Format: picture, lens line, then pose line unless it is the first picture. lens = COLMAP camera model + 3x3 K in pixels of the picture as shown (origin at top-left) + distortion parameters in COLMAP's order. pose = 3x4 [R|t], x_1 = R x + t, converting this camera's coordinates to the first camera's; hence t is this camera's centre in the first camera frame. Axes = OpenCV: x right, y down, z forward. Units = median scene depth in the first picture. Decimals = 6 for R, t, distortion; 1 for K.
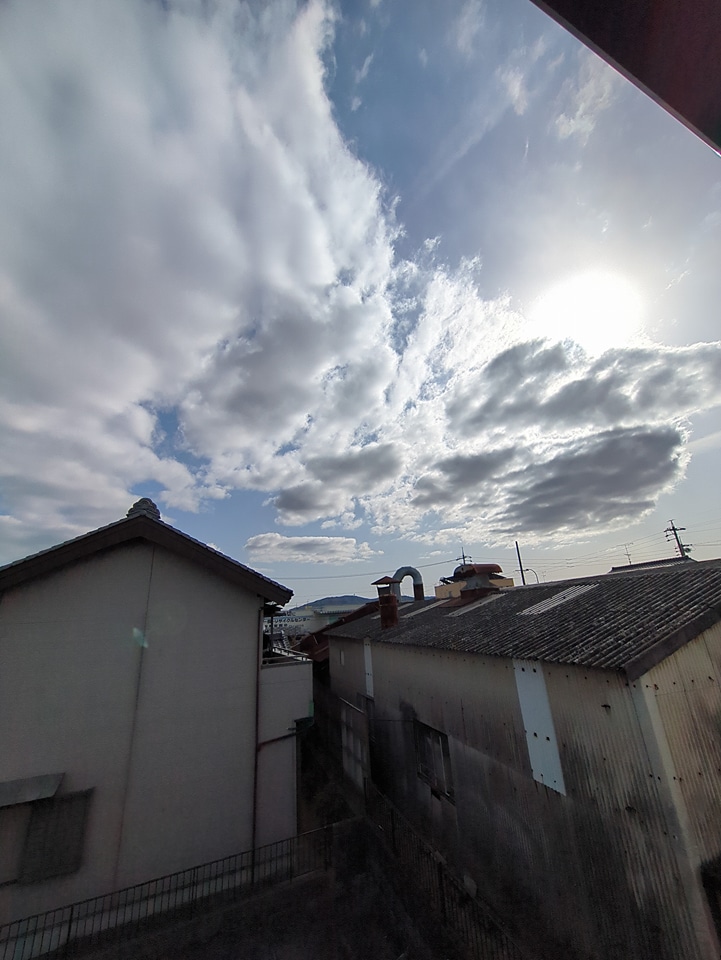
lens RADIAL K [[377.9, 0, 365.6], [0, 377.9, 482.2], [0, 0, 1]] dist [0.002168, 0.000802]
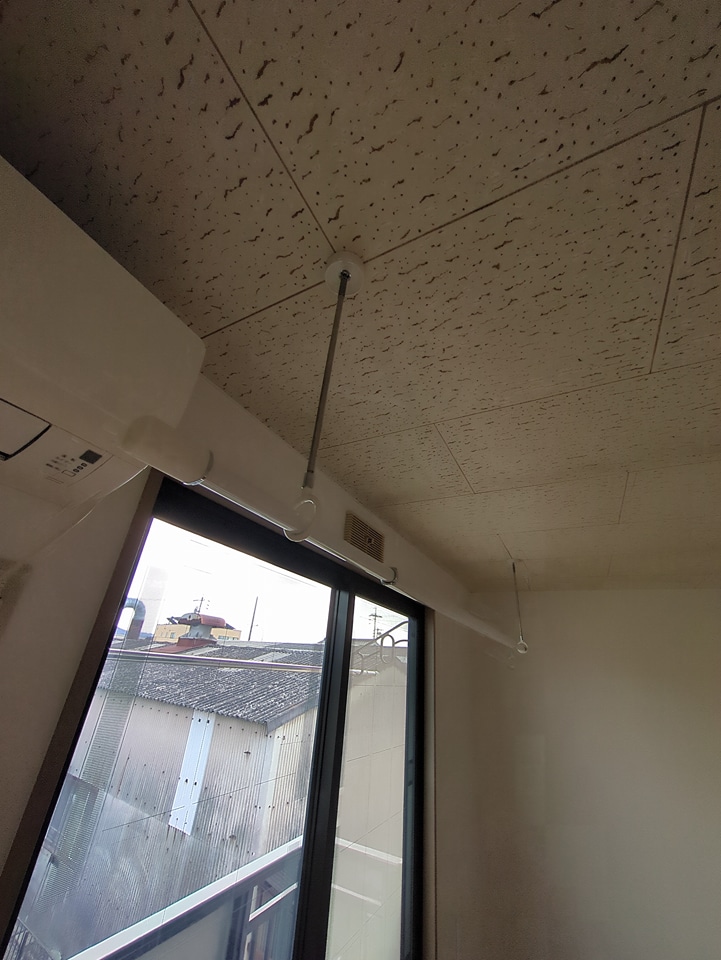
lens RADIAL K [[377.9, 0, 361.2], [0, 377.9, 483.0], [0, 0, 1]] dist [0.002168, 0.000802]
pose [[0.787228, 0.375437, 0.489202, -0.033467], [-0.318086, 0.926847, -0.199441, -0.104029], [-0.528293, 0.001398, 0.849061, -0.244516]]
